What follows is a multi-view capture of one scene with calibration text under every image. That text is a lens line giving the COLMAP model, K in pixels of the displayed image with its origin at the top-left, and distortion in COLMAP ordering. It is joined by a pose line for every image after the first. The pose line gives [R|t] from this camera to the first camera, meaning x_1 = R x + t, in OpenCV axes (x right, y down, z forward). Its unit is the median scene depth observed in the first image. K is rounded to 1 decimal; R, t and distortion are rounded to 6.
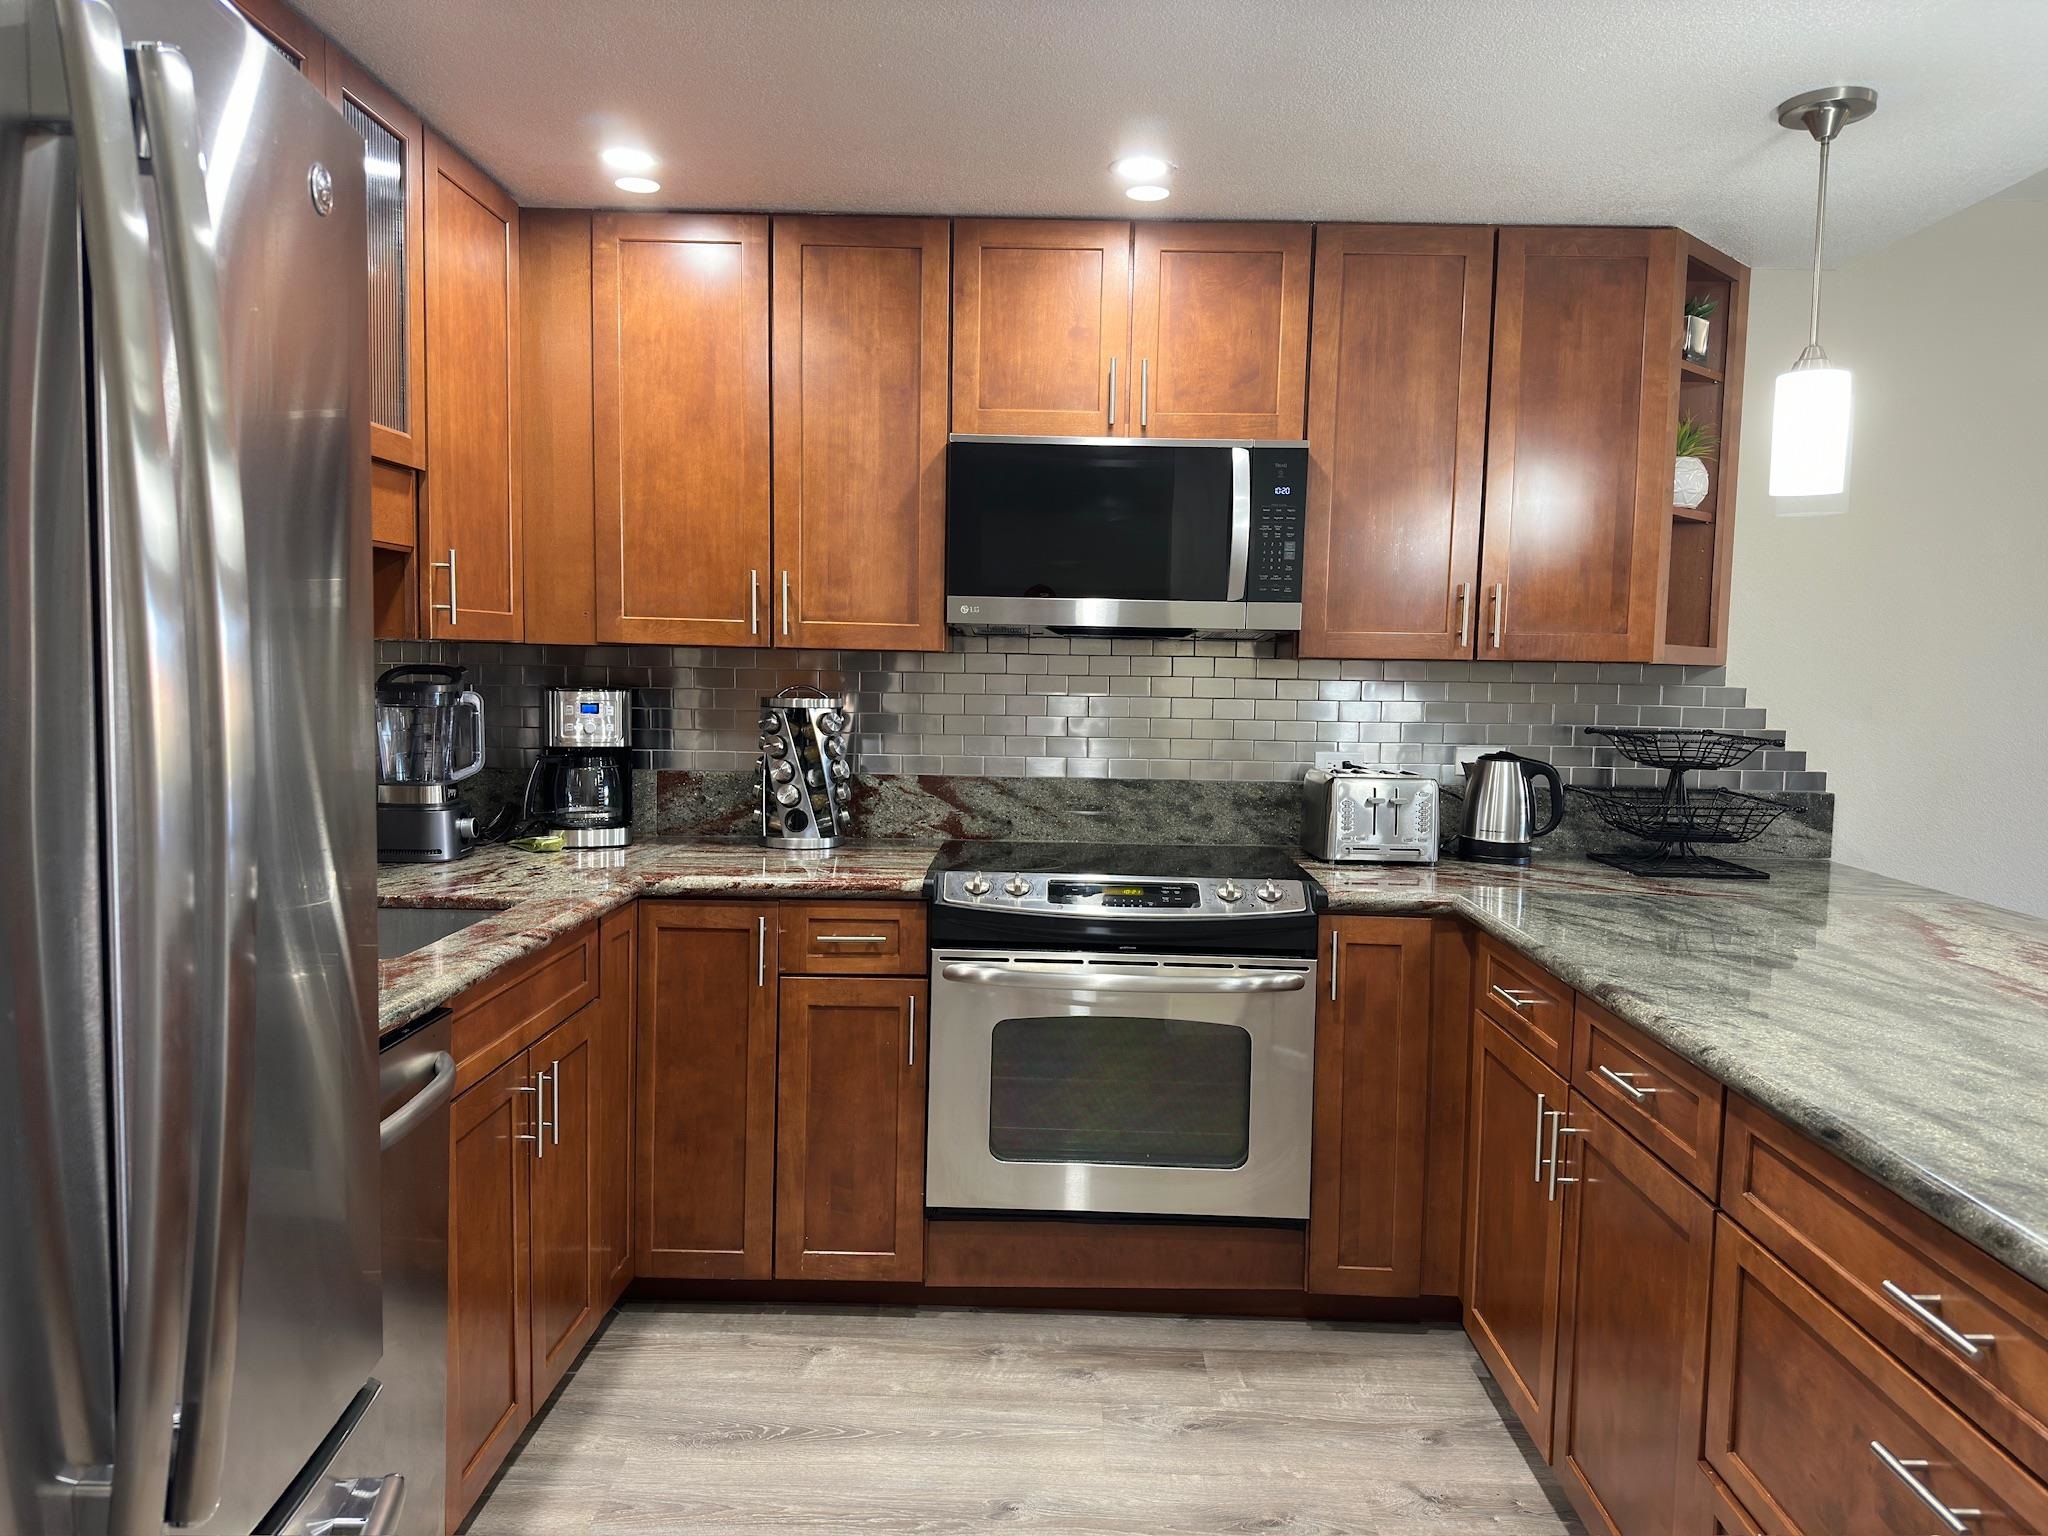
lens RADIAL K [[1426.7, 0, 1044.0], [0, 1426.7, 767.4], [0, 0, 1]] dist [0.082129, -0.097785]
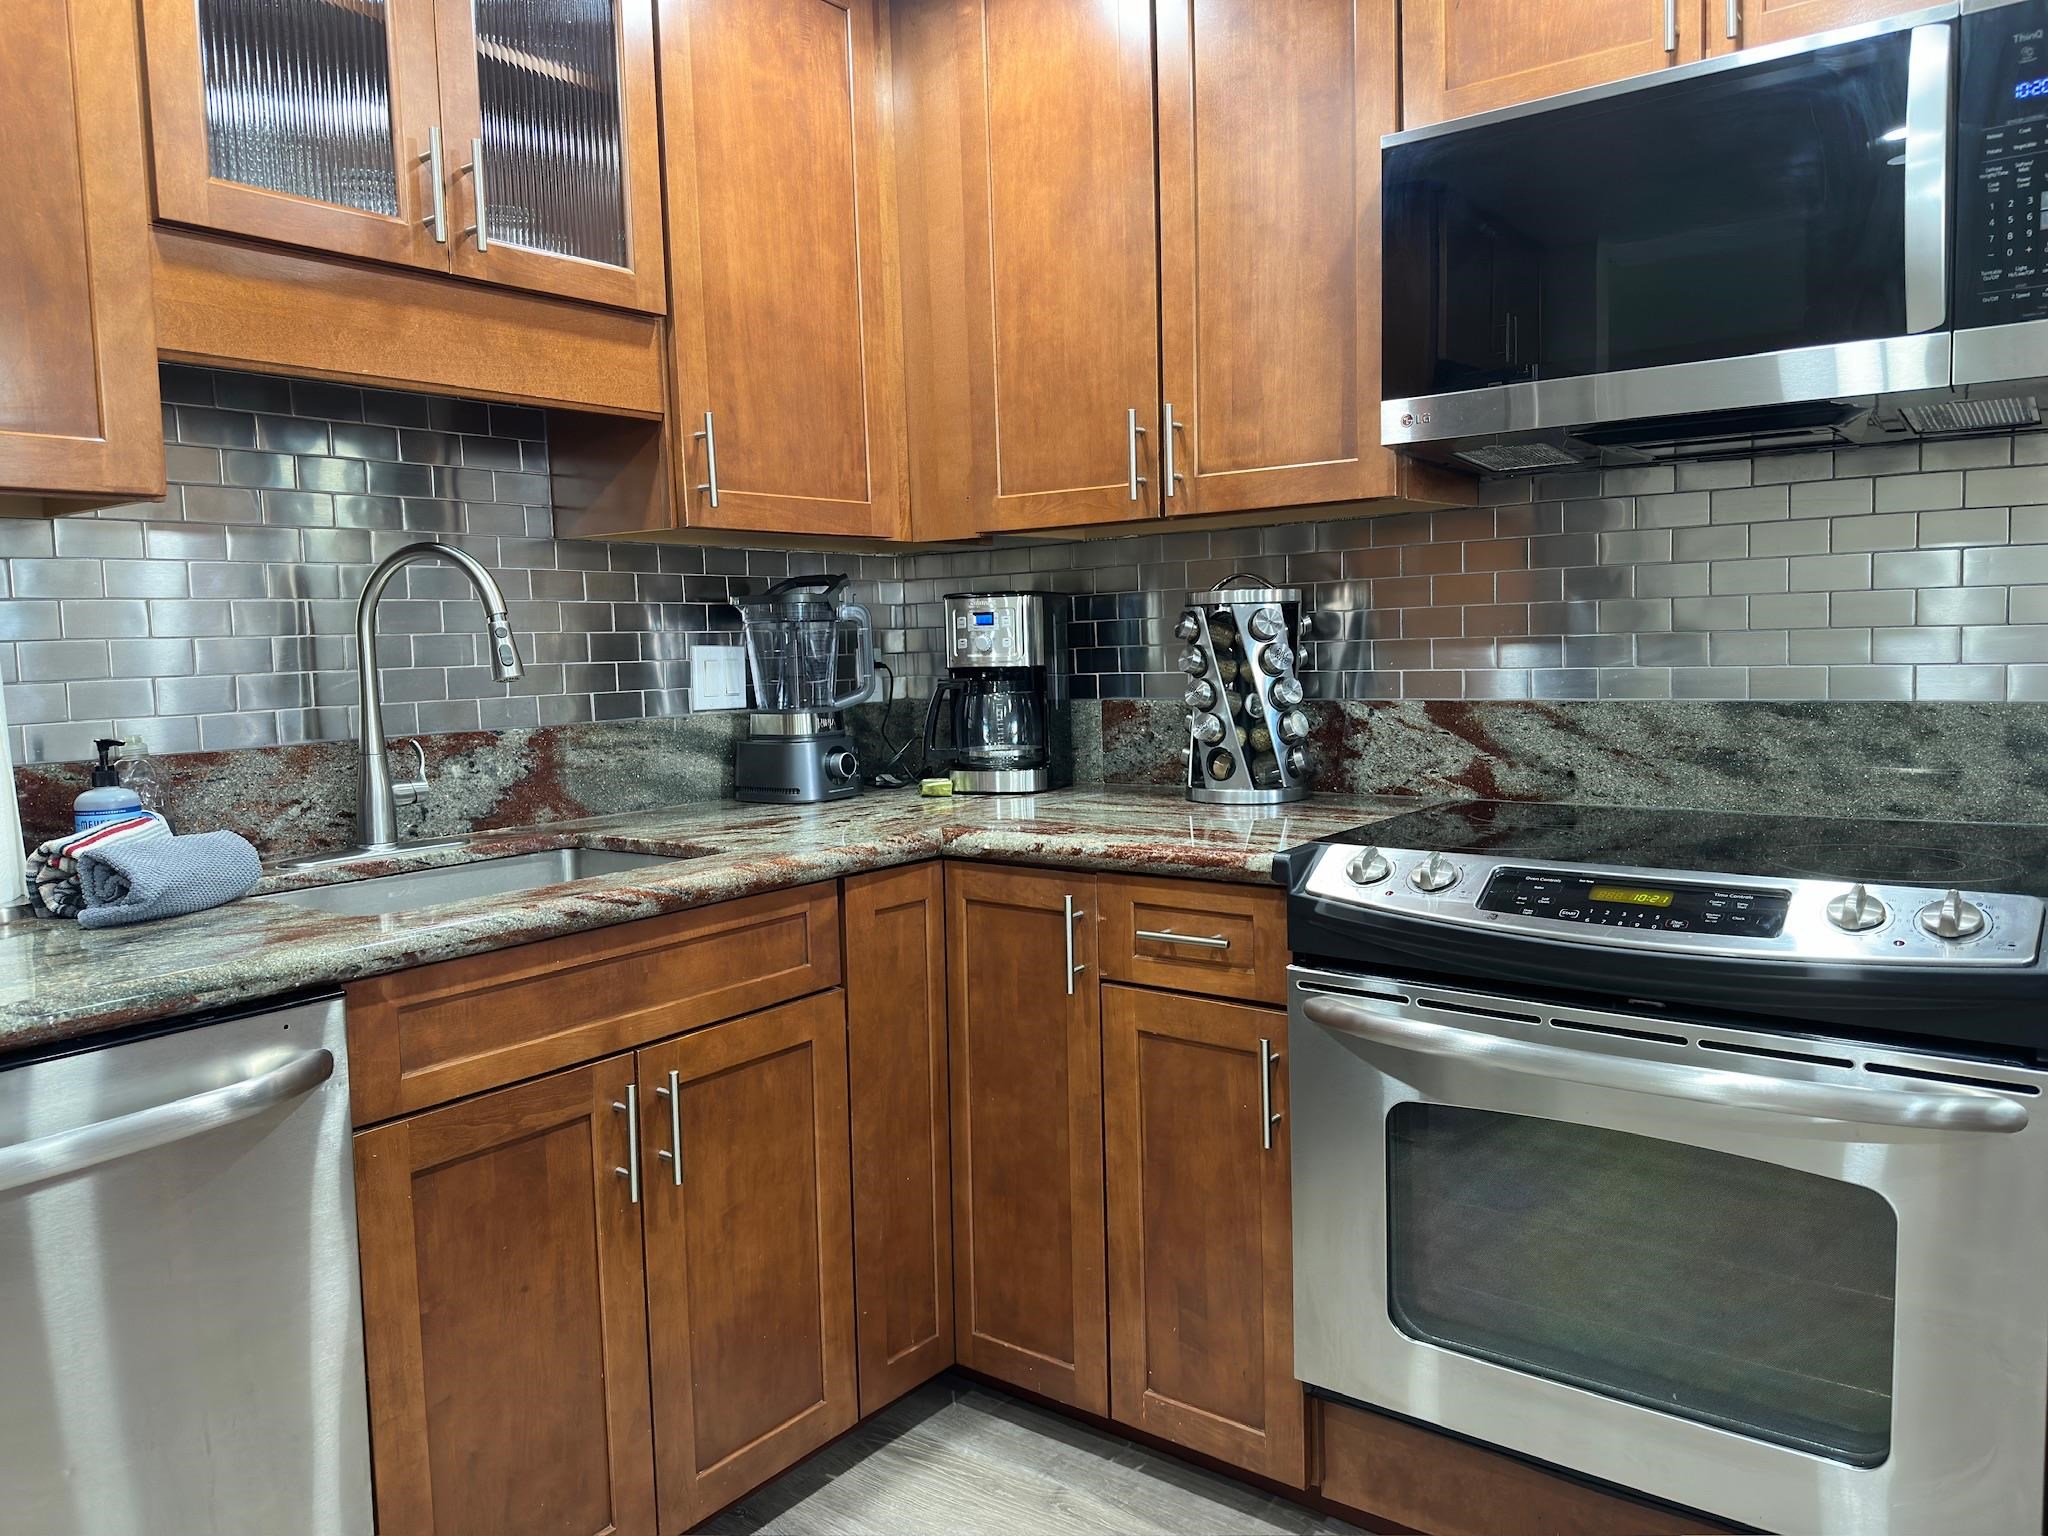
lens RADIAL K [[1426.7, 0, 1029.6], [0, 1426.7, 750.6], [0, 0, 1]] dist [0.082129, -0.097785]
pose [[0.799067, 0.006483, -0.601207, 0.186860], [-0.001499, 0.999960, 0.008790, 0.026081], [0.601240, -0.006123, 0.799045, 0.402336]]
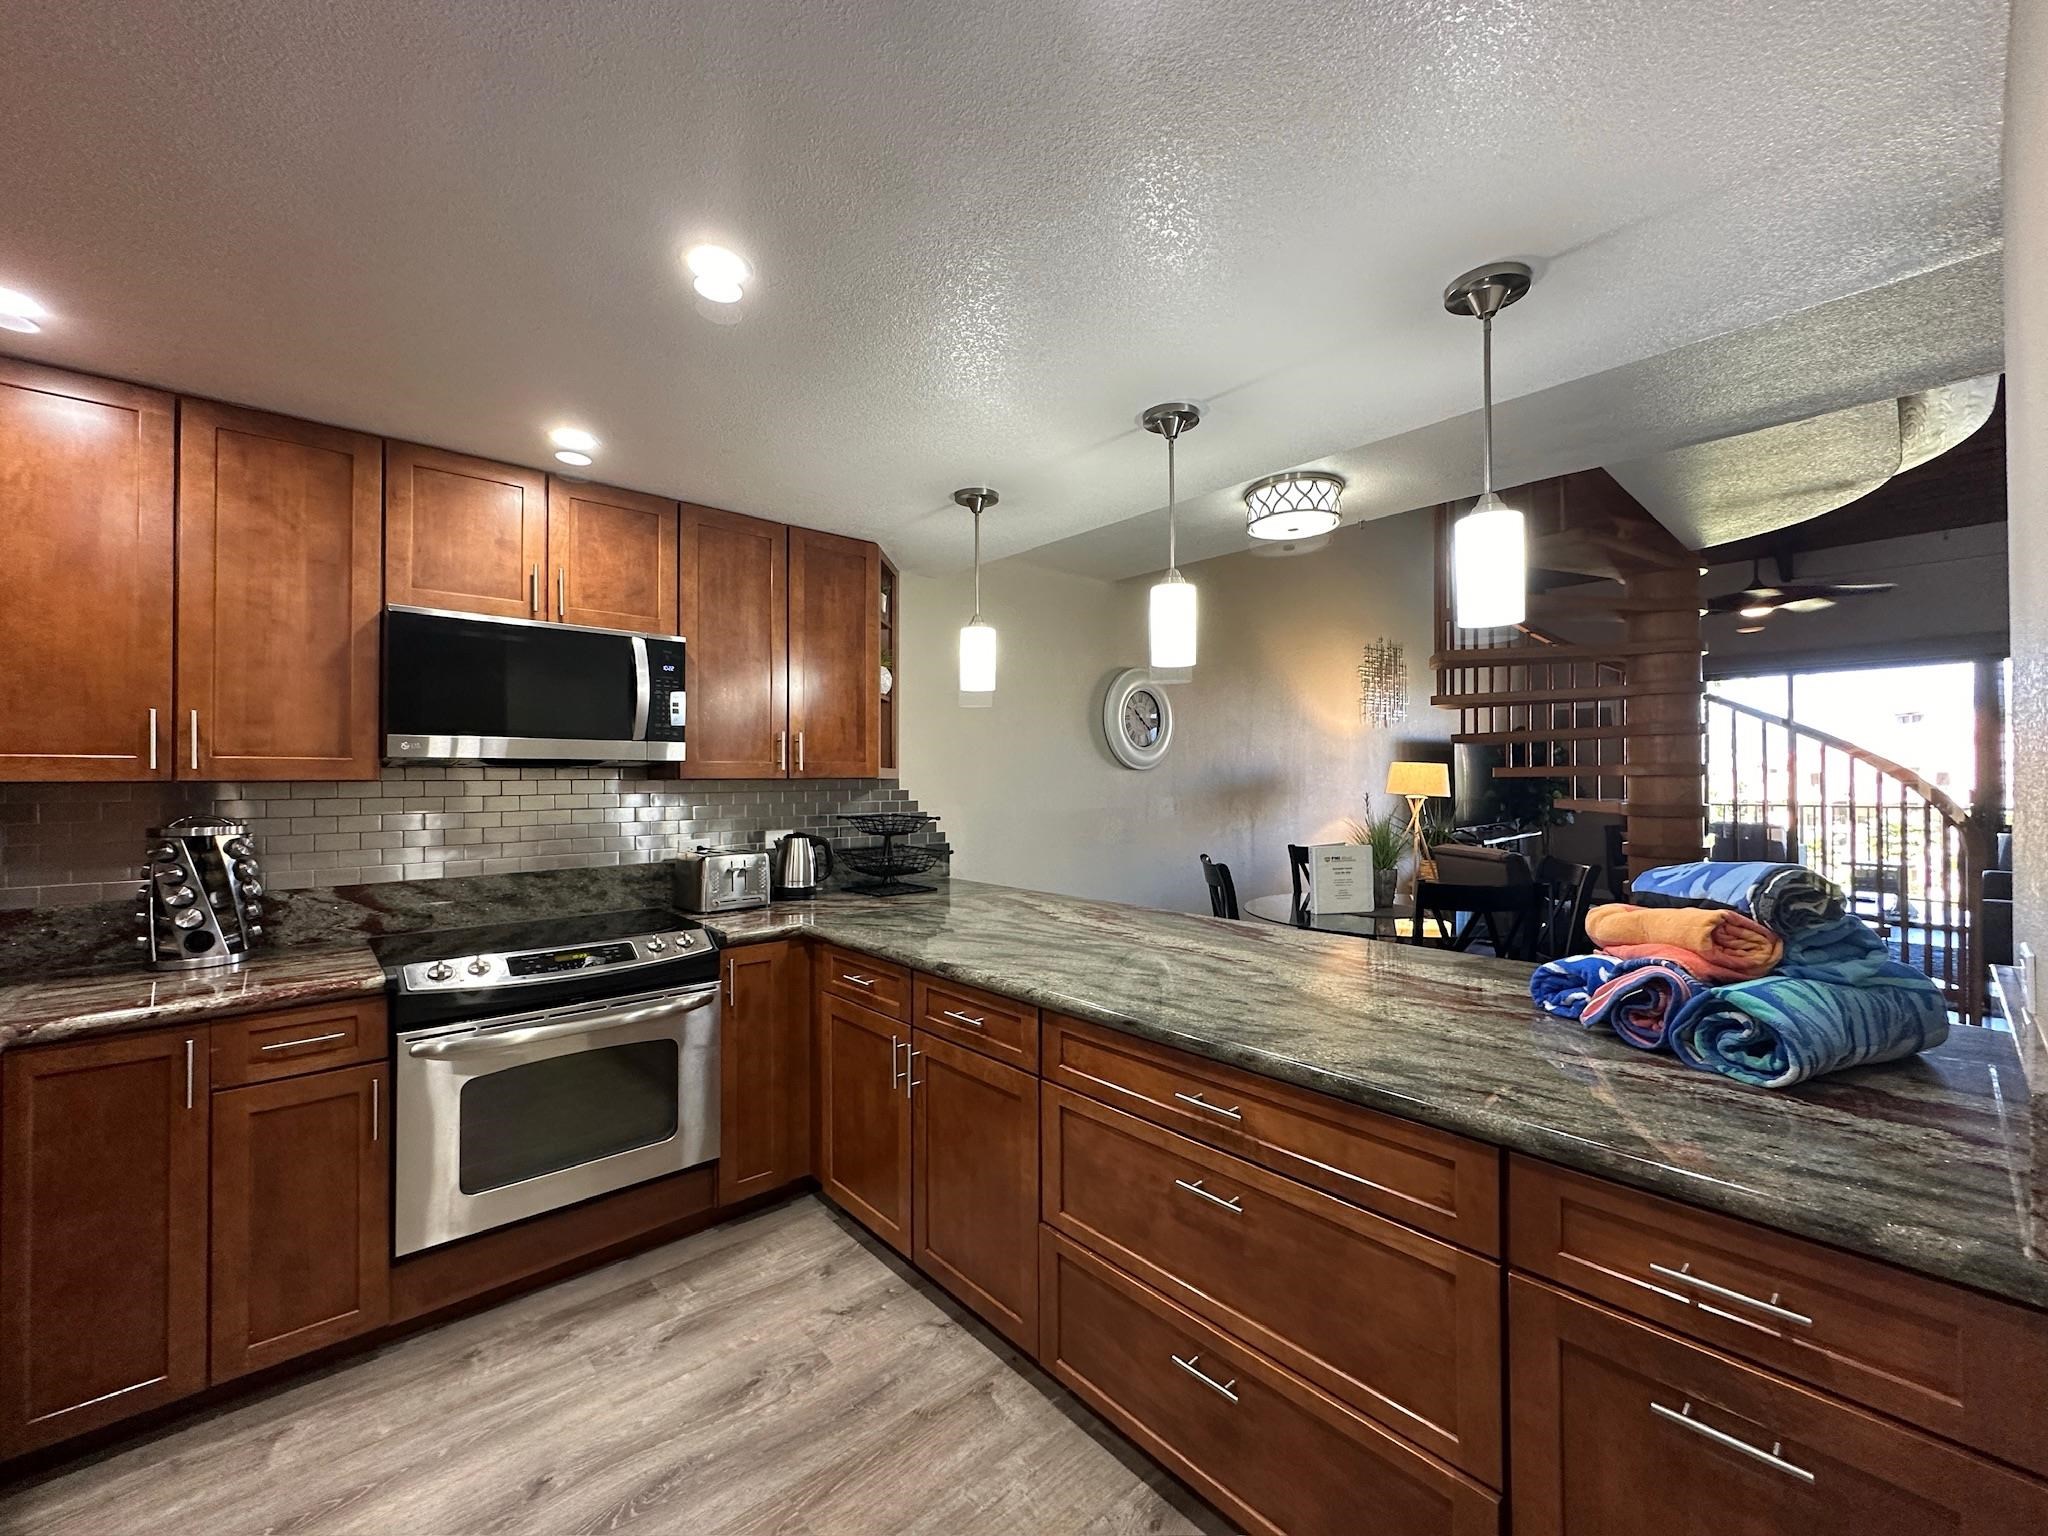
lens RADIAL K [[816.4, 0, 1025.2], [0, 816.4, 770.8], [0, 0, 1]] dist [-0.002839, 0.000811]
pose [[0.740635, -0.017760, 0.671673, -0.130954], [0.071516, 0.996056, -0.052522, -0.015014], [-0.668091, 0.086935, 0.738984, 0.127477]]
